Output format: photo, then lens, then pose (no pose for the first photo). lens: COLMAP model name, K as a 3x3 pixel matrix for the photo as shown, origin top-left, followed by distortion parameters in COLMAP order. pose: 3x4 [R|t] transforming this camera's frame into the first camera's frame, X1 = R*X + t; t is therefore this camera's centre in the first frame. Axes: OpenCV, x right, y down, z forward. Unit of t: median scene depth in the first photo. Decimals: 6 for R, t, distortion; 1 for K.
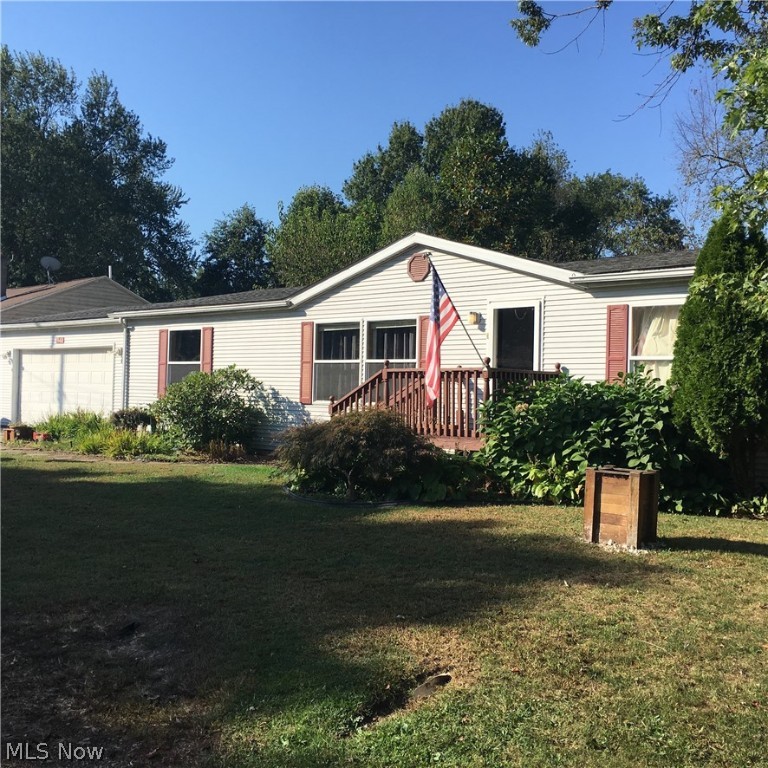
lens RADIAL K [[890.3, 0, 384.0], [0, 890.3, 384.0], [0, 0, 1]] dist [0.128090, -0.341704]
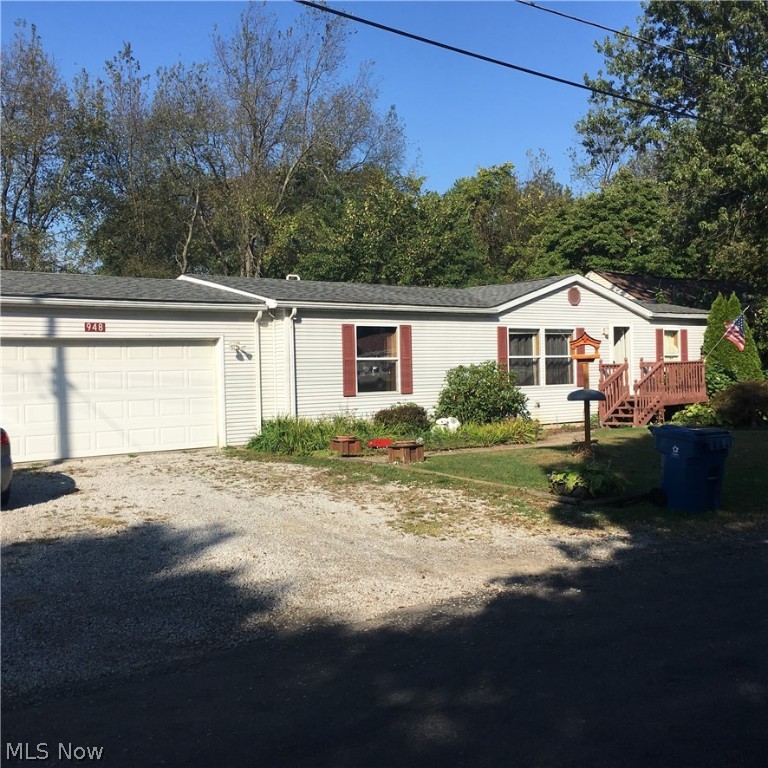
lens RADIAL K [[884.6, 0, 384.0], [0, 884.6, 384.0], [0, 0, 1]] dist [0.070902, -0.094946]
pose [[0.218324, -0.021220, 0.975646, -1.473508], [0.032234, 0.999375, 0.014523, -0.011115], [-0.975344, 0.028278, 0.218871, 0.950222]]
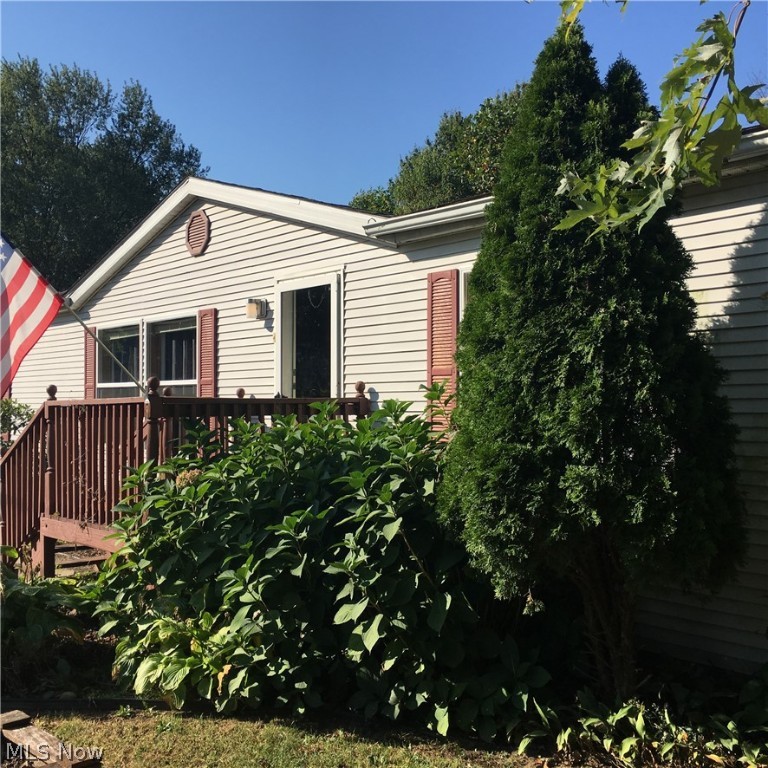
lens RADIAL K [[884.6, 0, 384.0], [0, 884.6, 384.0], [0, 0, 1]] dist [0.070902, -0.094946]
pose [[0.991568, -0.029823, -0.126110, 0.235844], [0.028123, 0.999488, -0.015241, -0.011162], [0.126500, 0.011566, 0.991899, 0.381876]]
